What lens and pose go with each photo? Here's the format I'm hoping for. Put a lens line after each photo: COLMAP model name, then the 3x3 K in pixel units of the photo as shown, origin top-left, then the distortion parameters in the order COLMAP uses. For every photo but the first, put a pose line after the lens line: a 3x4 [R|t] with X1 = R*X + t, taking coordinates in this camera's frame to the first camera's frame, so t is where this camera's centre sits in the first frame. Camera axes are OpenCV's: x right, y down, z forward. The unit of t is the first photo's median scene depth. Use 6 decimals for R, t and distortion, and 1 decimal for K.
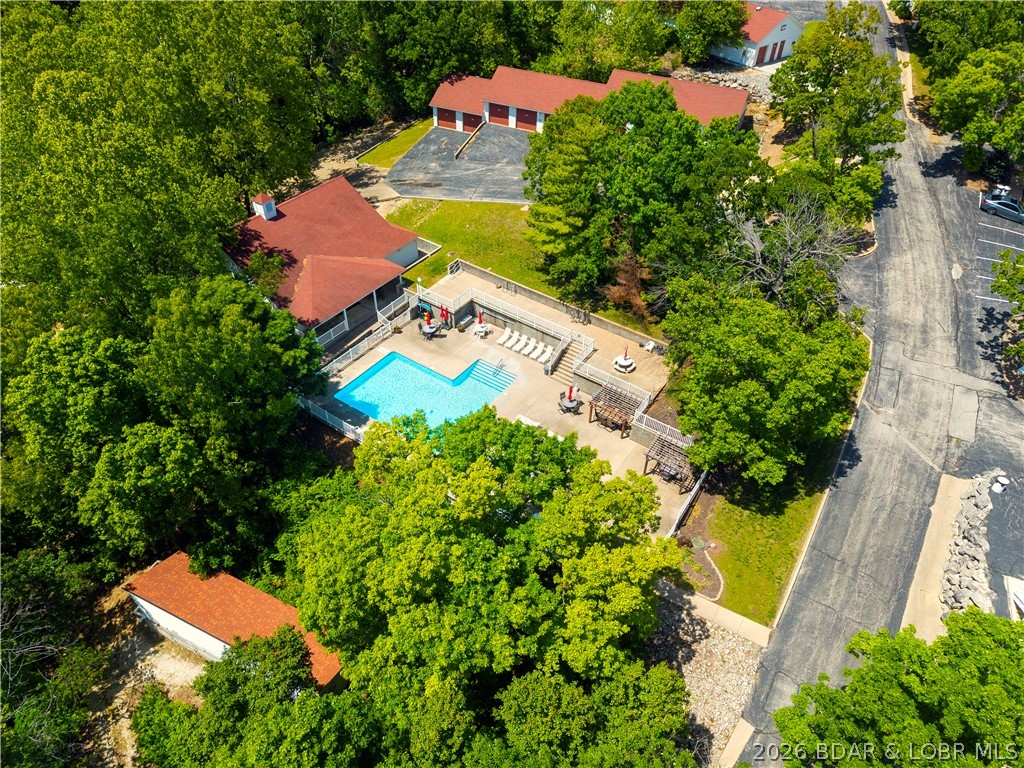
lens RADIAL K [[703.8, 0, 512.0], [0, 703.8, 384.0], [0, 0, 1]] dist [0.021691, -0.000395]
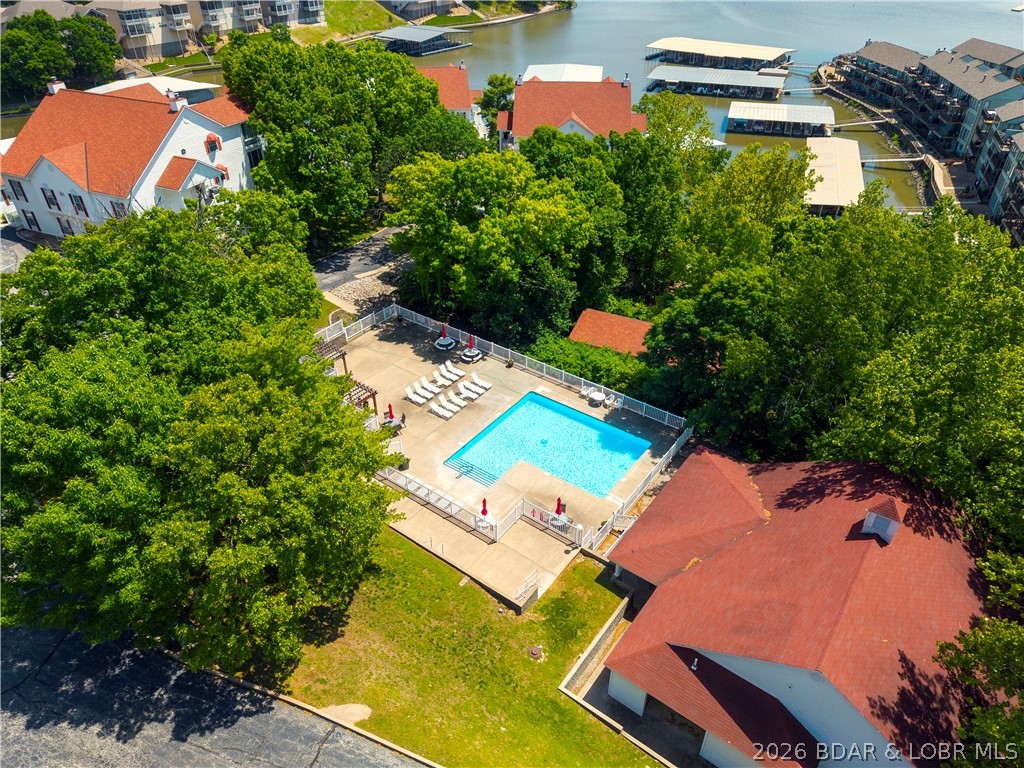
lens RADIAL K [[703.8, 0, 512.0], [0, 703.8, 384.0], [0, 0, 1]] dist [0.021691, -0.000395]
pose [[-0.999075, -0.038642, 0.018861, -0.083346], [0.009008, 0.240807, 0.970531, -0.803650], [-0.042045, 0.969804, -0.240236, 1.064703]]
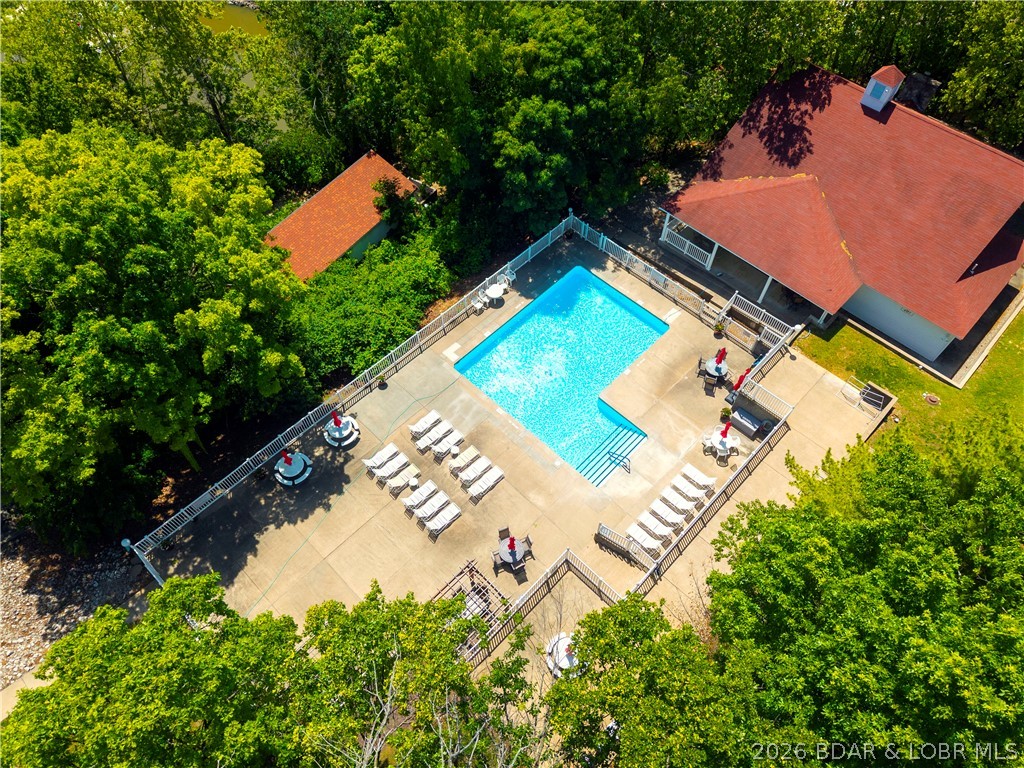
lens RADIAL K [[703.8, 0, 512.0], [0, 703.8, 384.0], [0, 0, 1]] dist [0.021691, -0.000395]
pose [[-0.160327, 0.809616, -0.564639, 0.274856], [-0.652939, 0.342010, 0.675795, -0.380238], [0.740247, 0.477023, 0.473797, 0.597283]]
